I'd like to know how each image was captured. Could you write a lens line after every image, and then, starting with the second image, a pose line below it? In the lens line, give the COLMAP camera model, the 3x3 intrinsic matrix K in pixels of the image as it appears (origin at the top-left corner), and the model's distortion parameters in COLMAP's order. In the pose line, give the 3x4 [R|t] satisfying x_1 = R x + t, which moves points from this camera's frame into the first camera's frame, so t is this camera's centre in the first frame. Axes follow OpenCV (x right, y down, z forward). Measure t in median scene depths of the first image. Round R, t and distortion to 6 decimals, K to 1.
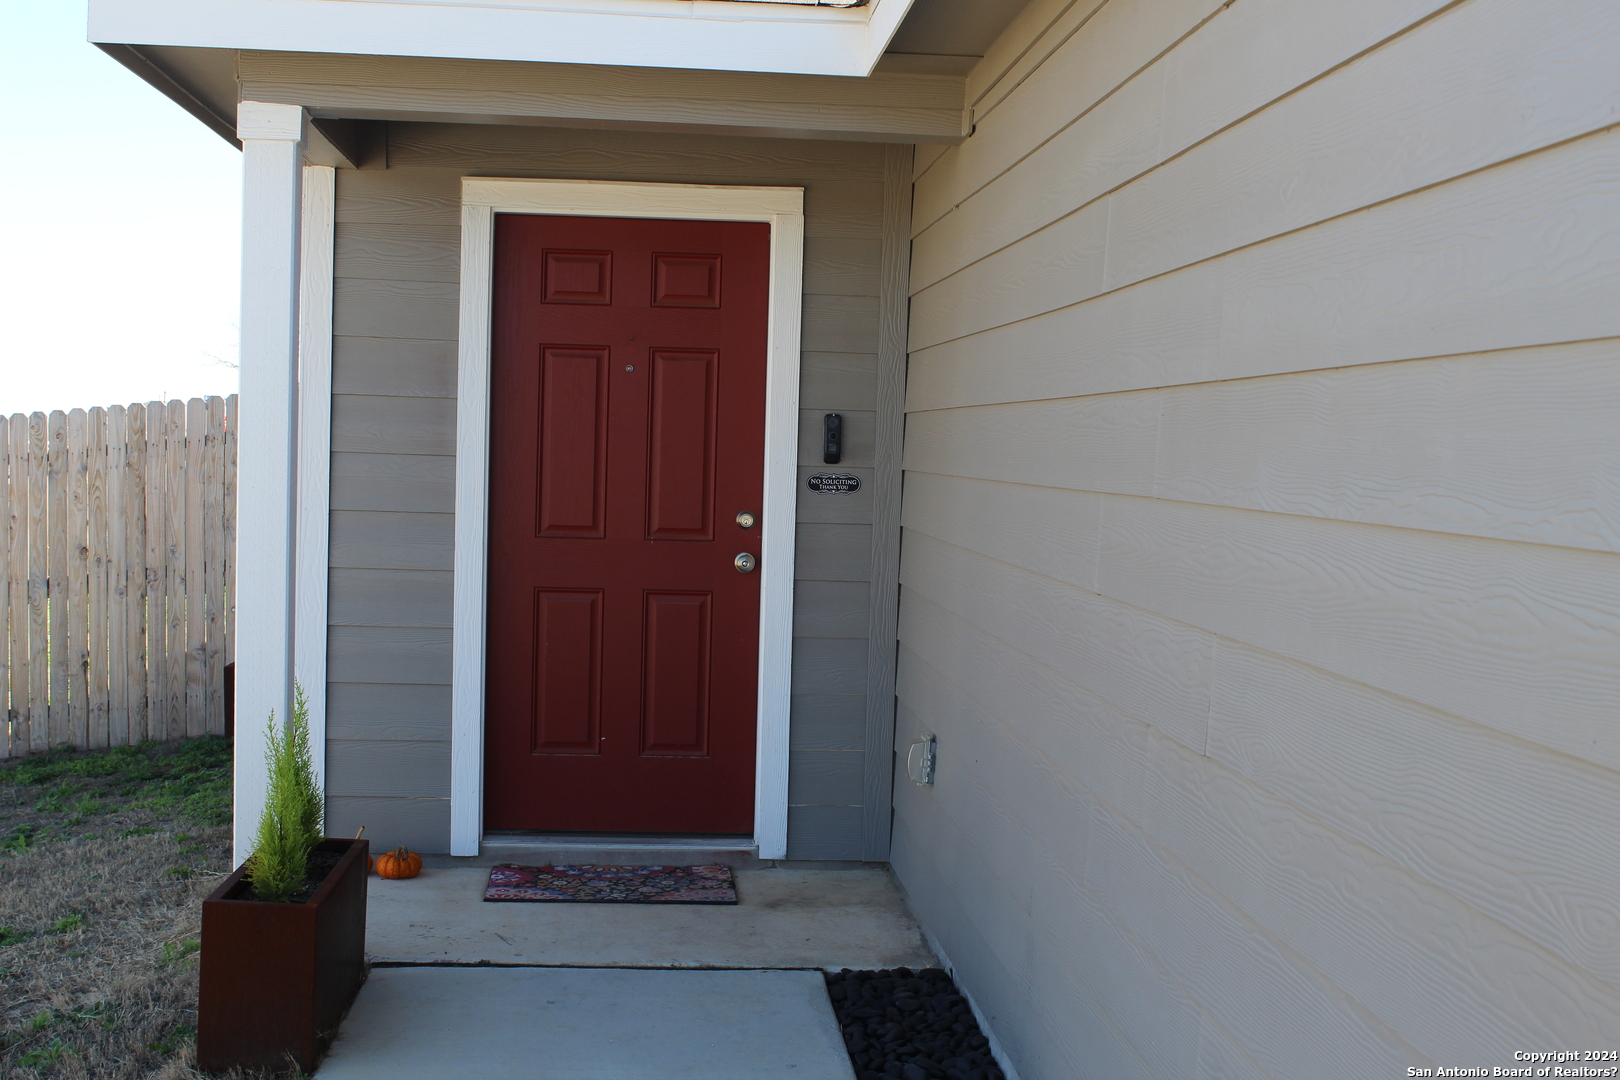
lens RADIAL K [[2081.4, 0, 807.5], [0, 2081.4, 556.5], [0, 0, 1]] dist [-0.070692, 0.067893]
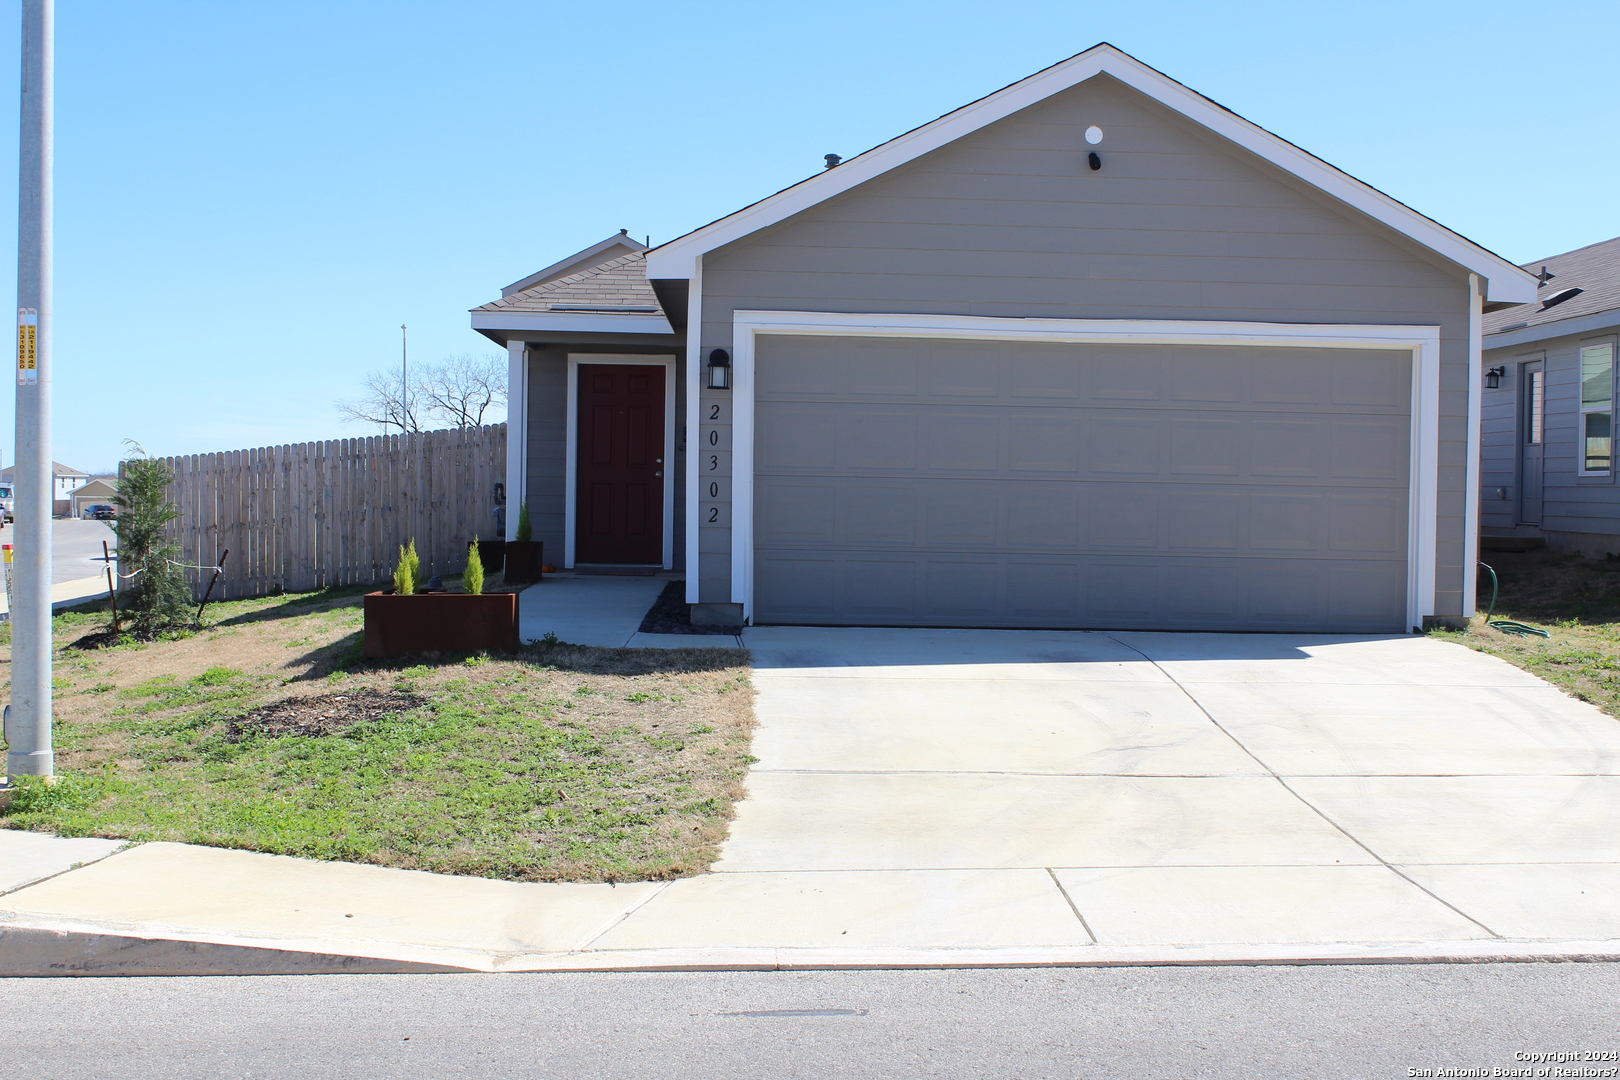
lens RADIAL K [[2081.4, 0, 807.5], [0, 2081.4, 556.5], [0, 0, 1]] dist [-0.070692, 0.067893]
pose [[0.998735, -0.007048, -0.049791, 0.348215], [0.005848, 0.999690, -0.024192, 0.203390], [0.049946, 0.023870, 0.998467, -2.104584]]
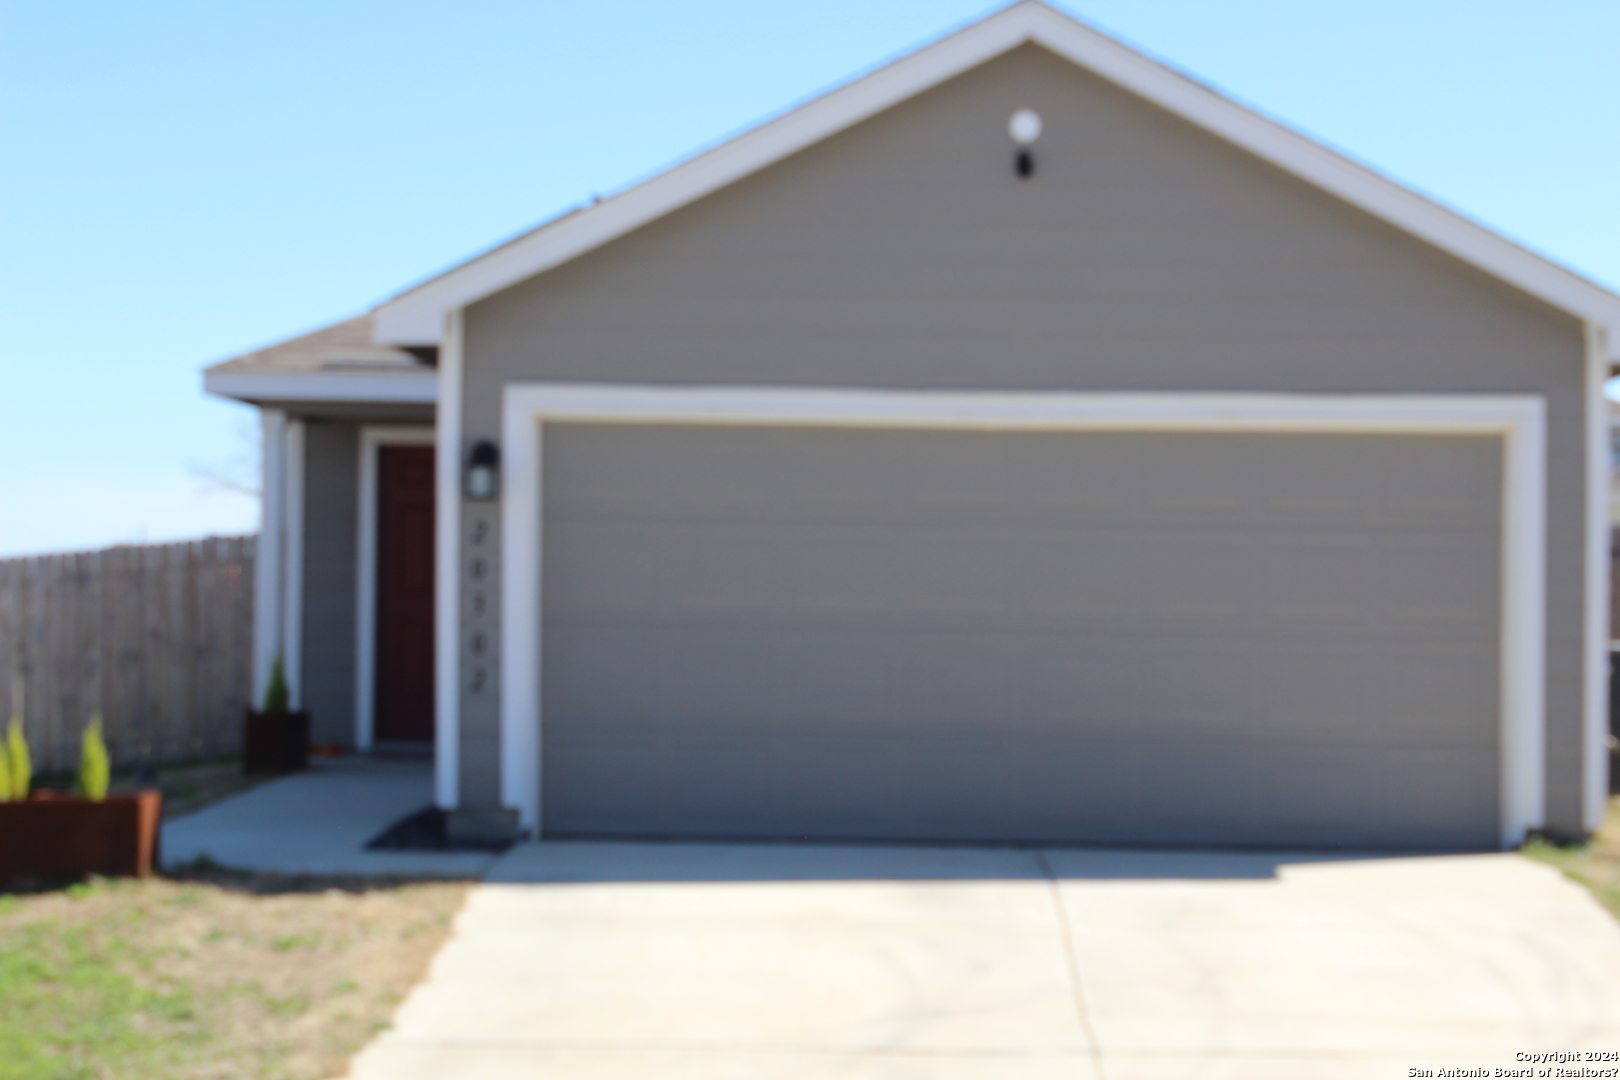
lens RADIAL K [[3485.2, 0, 810.0], [0, 3485.2, 540.0], [0, 0, 1]] dist [-0.028673, 0.026301]
pose [[0.994061, -0.015200, -0.107762, 0.660696], [0.007335, 0.997304, -0.073009, 0.191790], [0.108581, 0.071785, 0.991492, -2.432370]]
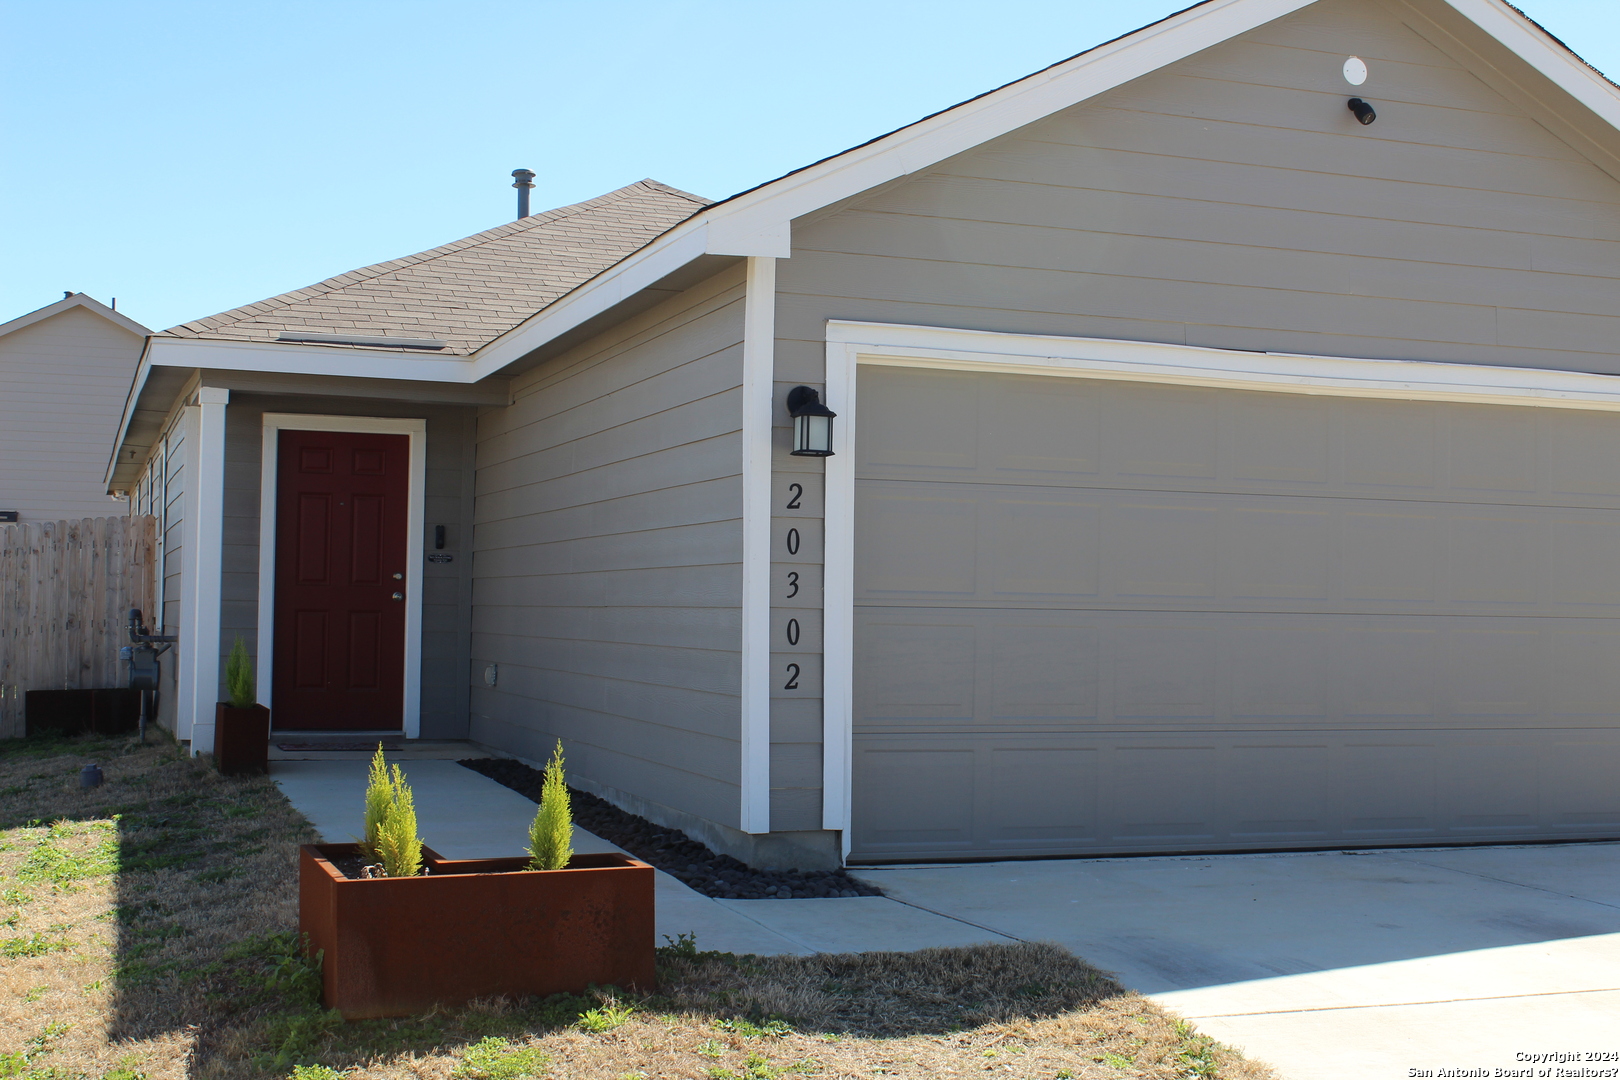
lens RADIAL K [[2081.4, 0, 807.5], [0, 2081.4, 556.5], [0, 0, 1]] dist [-0.070692, 0.067893]
pose [[0.964471, -0.004925, 0.264144, -0.184678], [0.024791, 0.997102, -0.071926, 0.123605], [-0.263025, 0.075919, 0.961797, -1.122227]]
